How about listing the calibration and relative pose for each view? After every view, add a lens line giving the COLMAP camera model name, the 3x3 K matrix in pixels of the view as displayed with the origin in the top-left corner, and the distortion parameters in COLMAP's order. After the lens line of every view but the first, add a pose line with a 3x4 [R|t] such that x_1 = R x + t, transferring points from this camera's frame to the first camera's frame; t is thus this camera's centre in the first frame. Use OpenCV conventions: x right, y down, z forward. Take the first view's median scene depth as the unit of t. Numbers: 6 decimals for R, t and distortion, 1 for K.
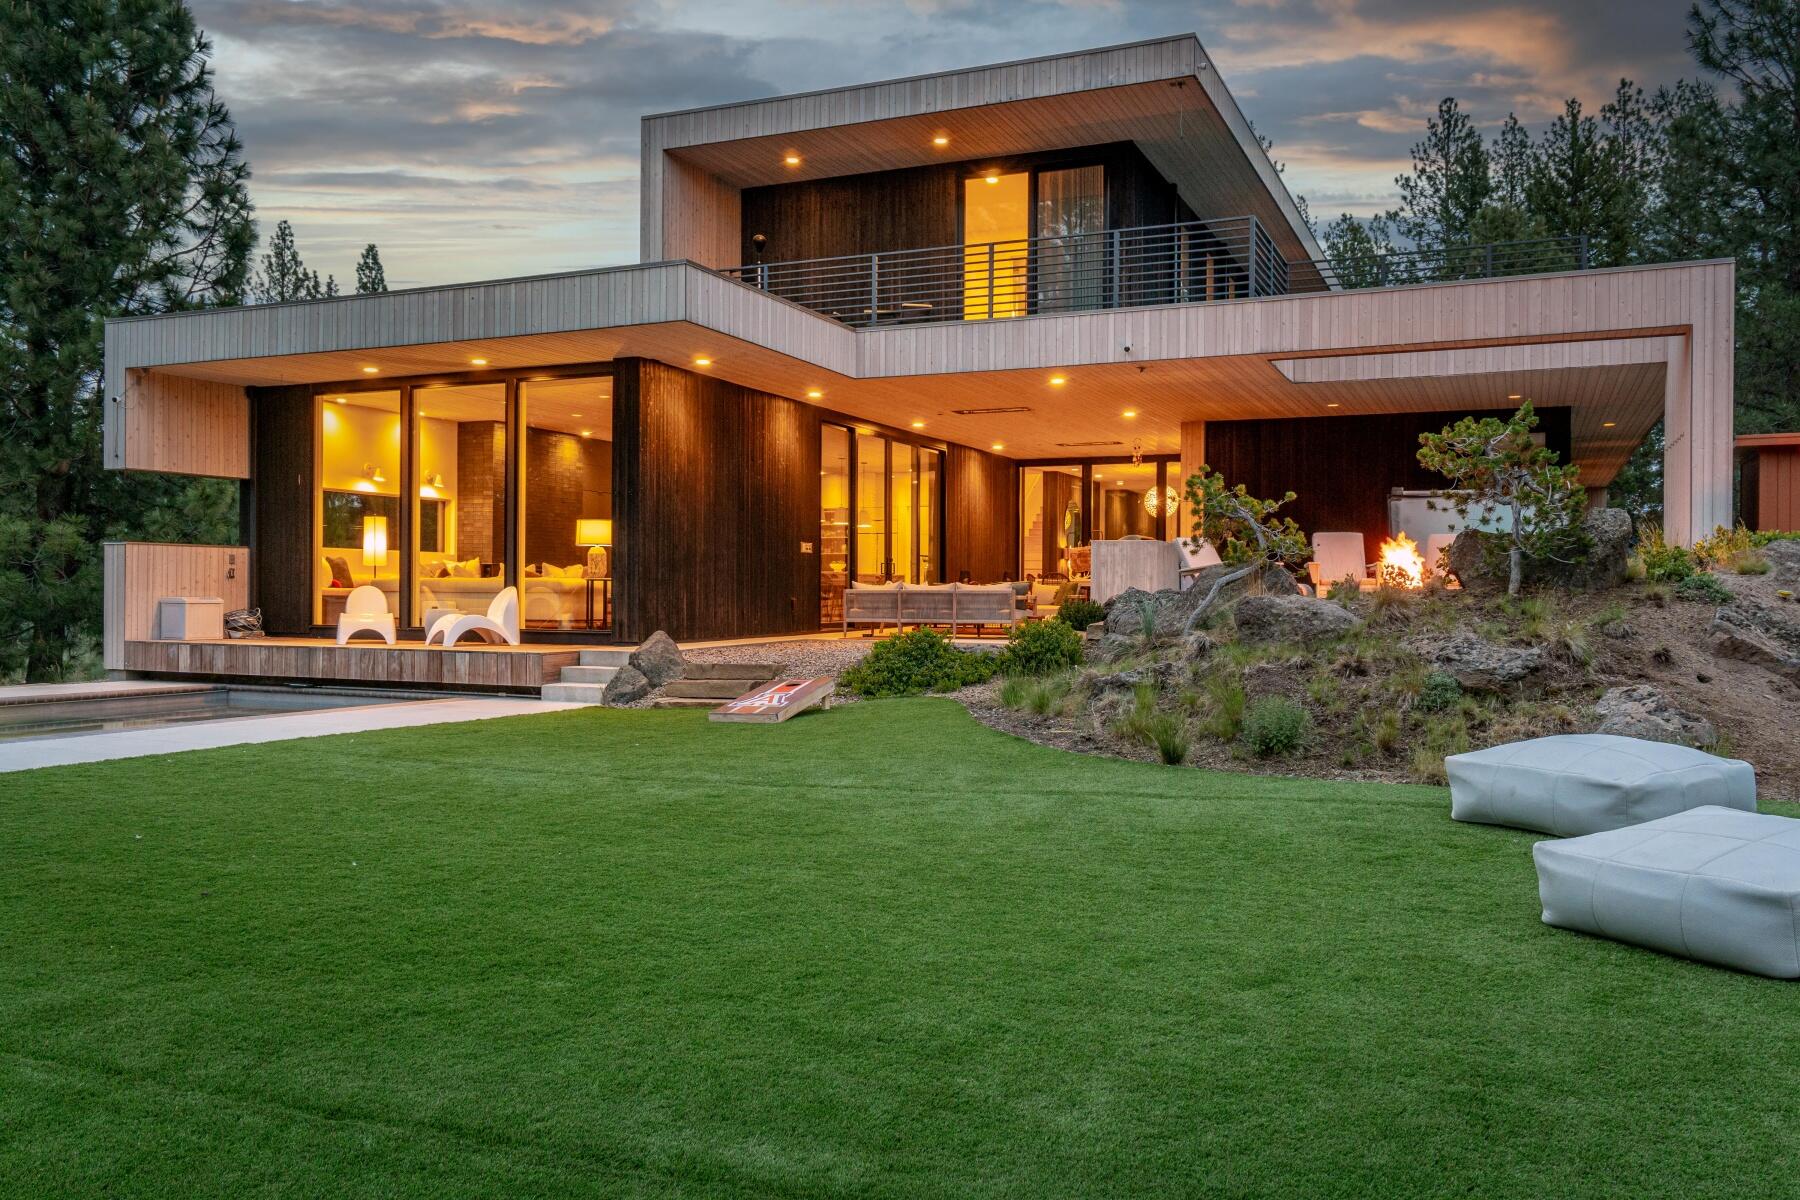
lens RADIAL K [[1412.0, 0, 900.0], [0, 1412.0, 600.0], [0, 0, 1]] dist [0.018063, 0.003223]
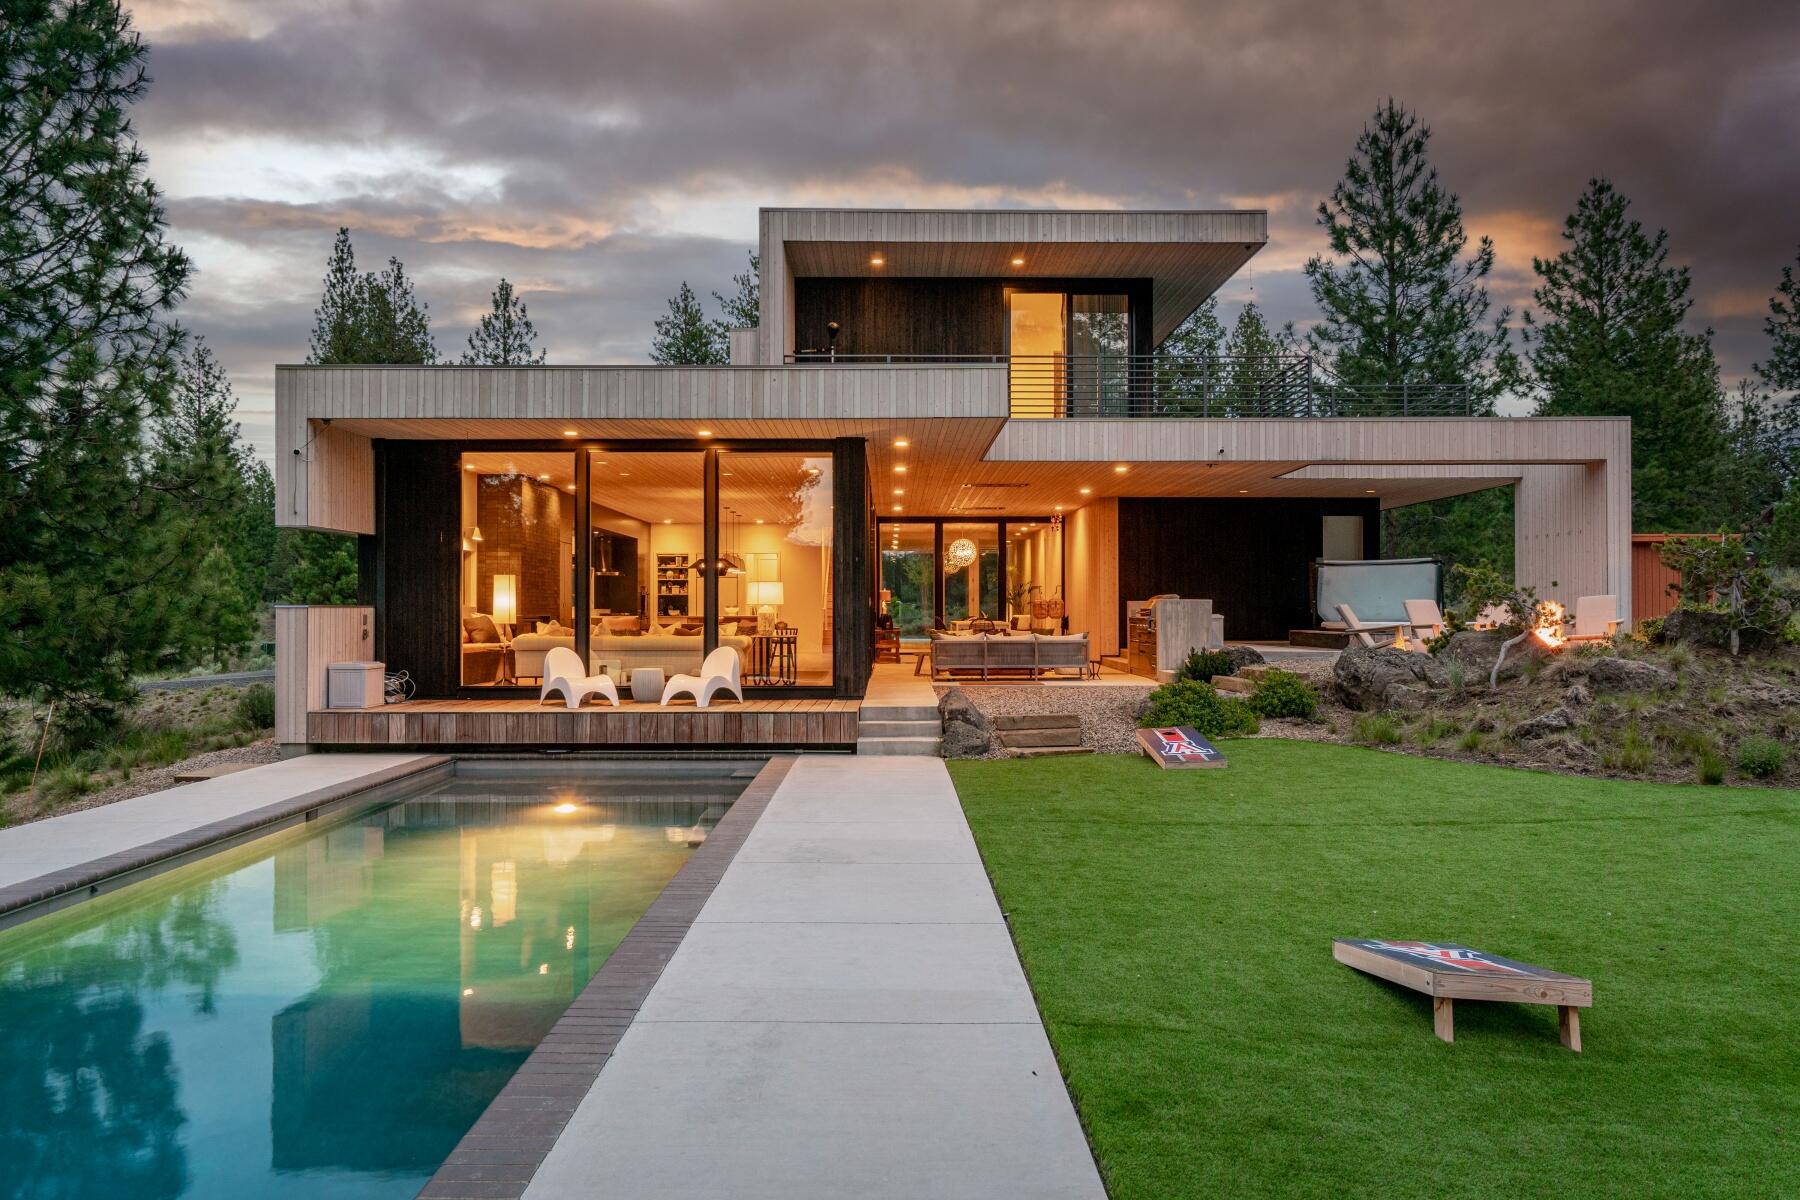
lens RADIAL K [[1256.1, 0, 900.0], [0, 1256.1, 600.0], [0, 0, 1]] dist [0.007782, -0.000740]
pose [[0.911166, -0.003877, 0.412021, -0.519389], [0.009106, 0.999901, -0.010729, -0.031552], [-0.411939, 0.013528, 0.911111, 0.086085]]
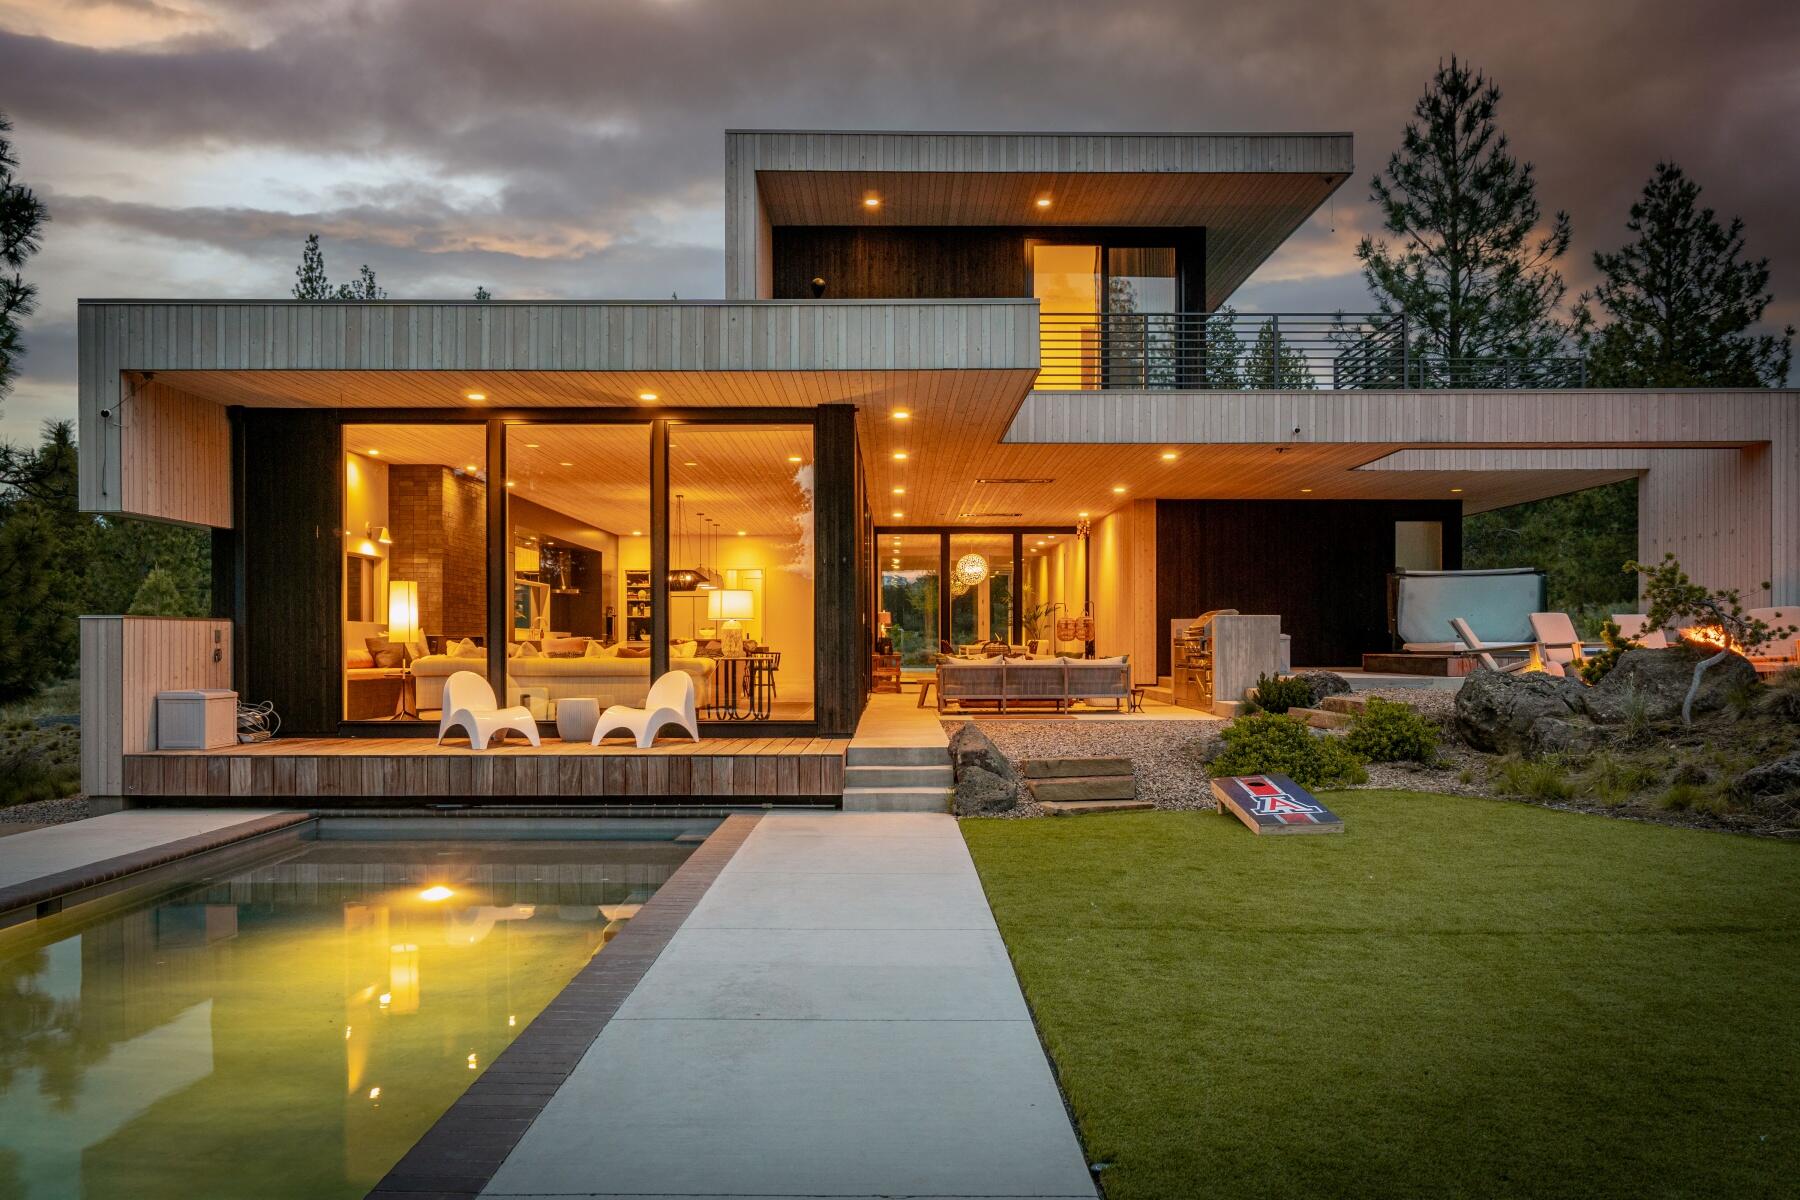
lens RADIAL K [[1273.3, 0, 900.6], [0, 1273.3, 650.2], [0, 0, 1]] dist [0.003348, 0.000091]
pose [[0.911768, -0.010067, 0.410583, -0.442278], [0.009375, 0.999949, 0.003697, -0.021973], [-0.410599, 0.000478, 0.911816, 0.252238]]
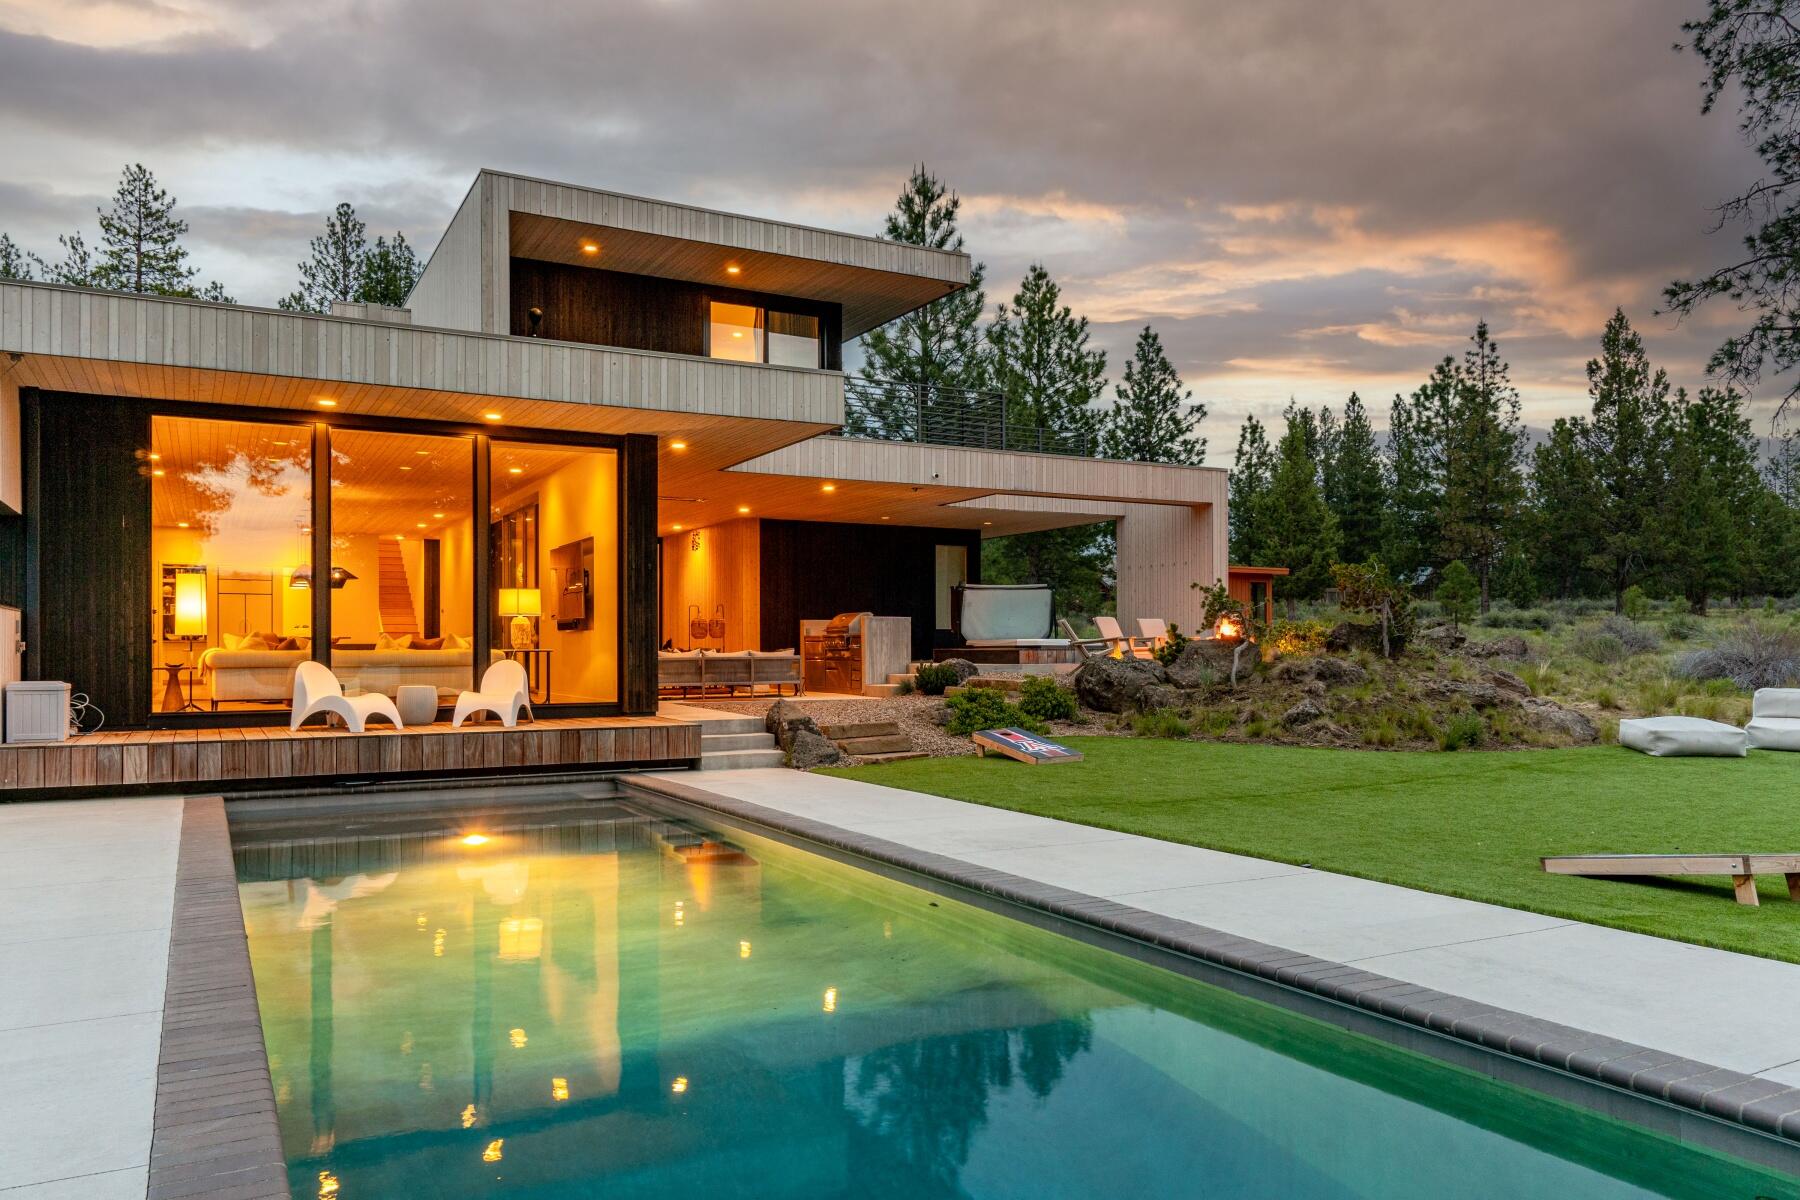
lens RADIAL K [[1273.3, 0, 900.6], [0, 1273.3, 650.2], [0, 0, 1]] dist [0.003348, 0.000091]
pose [[0.607732, -0.009845, 0.794081, -0.752107], [0.011380, 0.999928, 0.003687, -0.015335], [-0.794060, 0.006796, 0.607801, 0.268713]]
